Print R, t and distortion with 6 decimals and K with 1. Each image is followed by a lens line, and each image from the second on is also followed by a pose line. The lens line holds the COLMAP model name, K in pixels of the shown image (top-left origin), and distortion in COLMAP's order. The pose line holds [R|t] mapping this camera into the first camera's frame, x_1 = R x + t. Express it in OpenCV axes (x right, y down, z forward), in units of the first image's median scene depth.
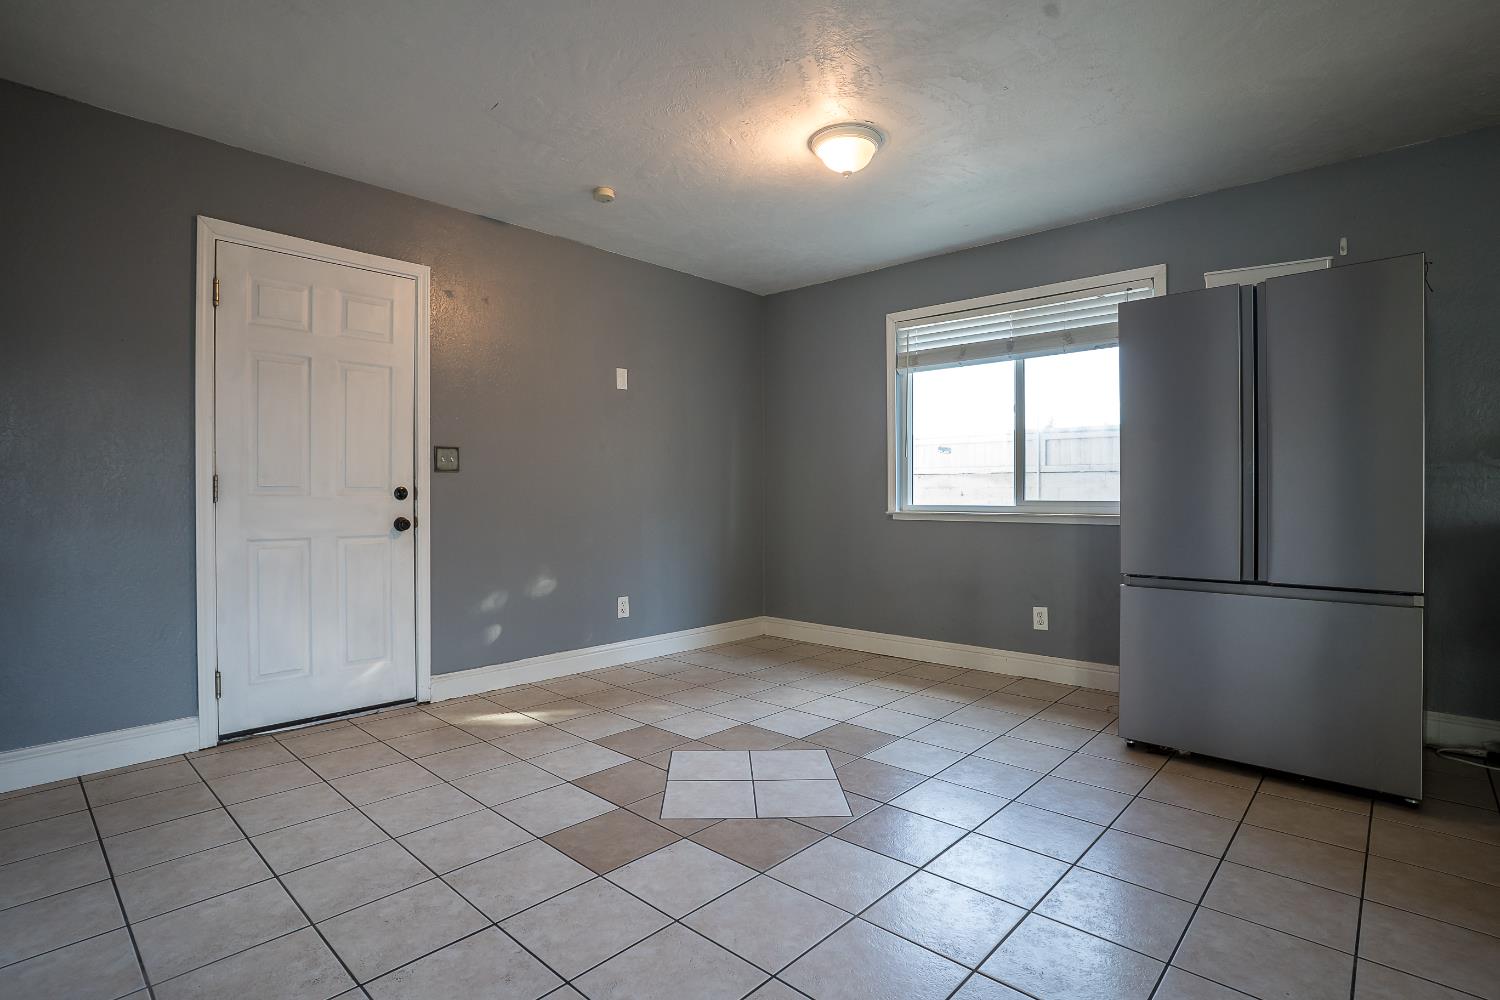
lens RADIAL K [[744.9, 0, 739.0], [0, 744.9, 498.3], [0, 0, 1]] dist [-0.085155, 0.047266]
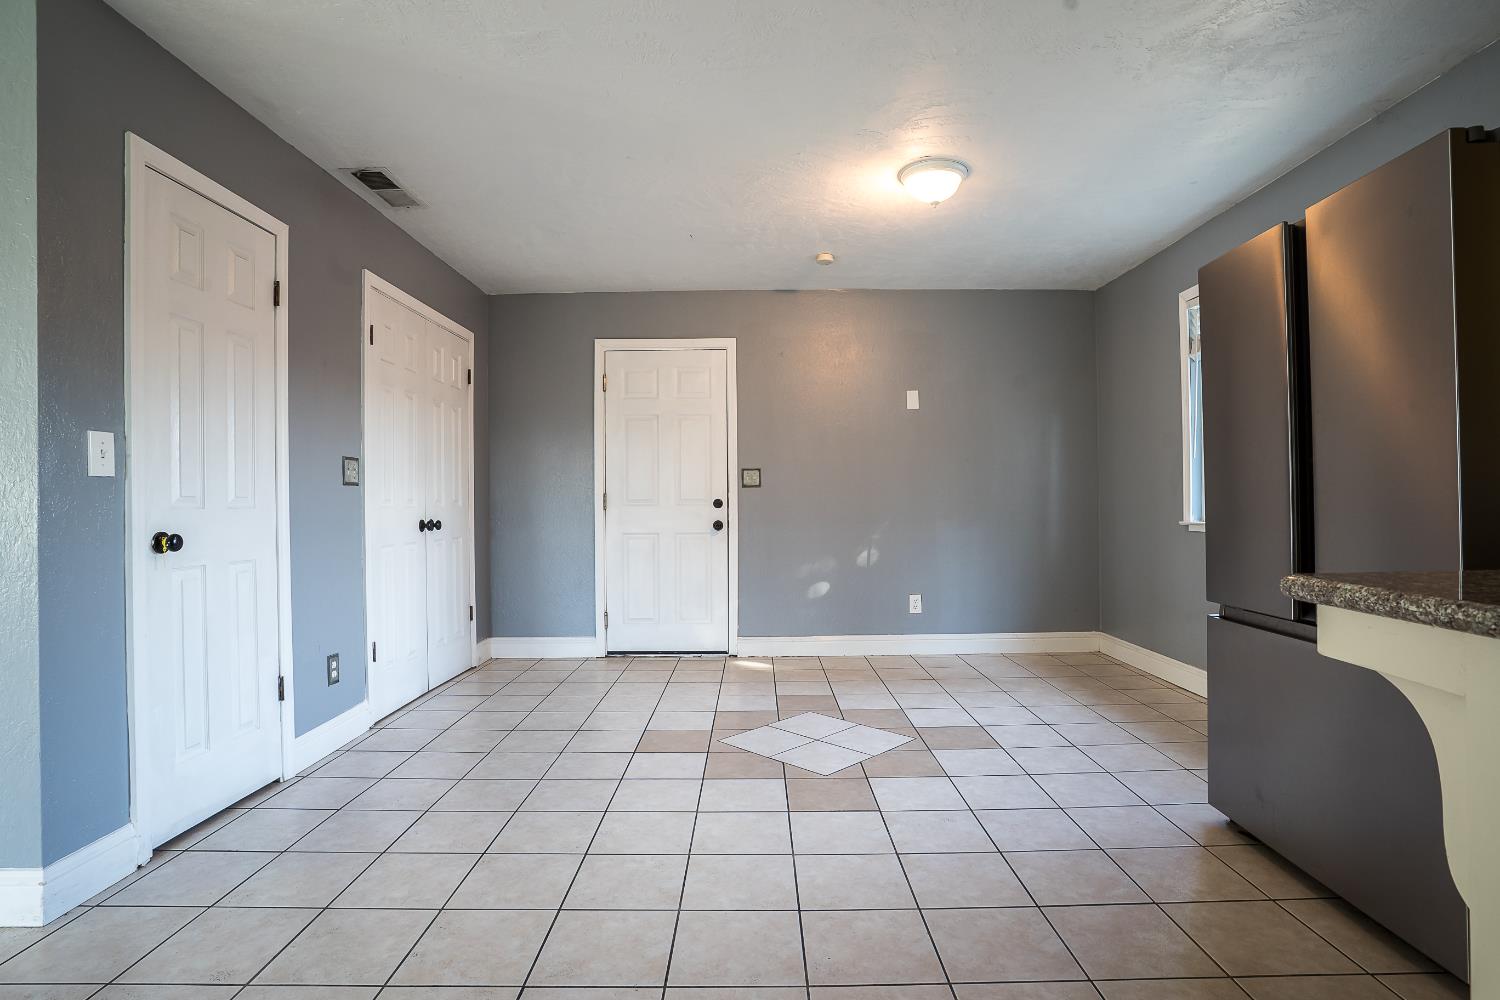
lens RADIAL K [[744.9, 0, 739.0], [0, 744.9, 498.3], [0, 0, 1]] dist [-0.085155, 0.047266]
pose [[0.679096, -0.008299, -0.734003, 0.675752], [0.000821, 0.999944, -0.010547, -0.001551], [0.734049, 0.006560, 0.679064, 0.063580]]
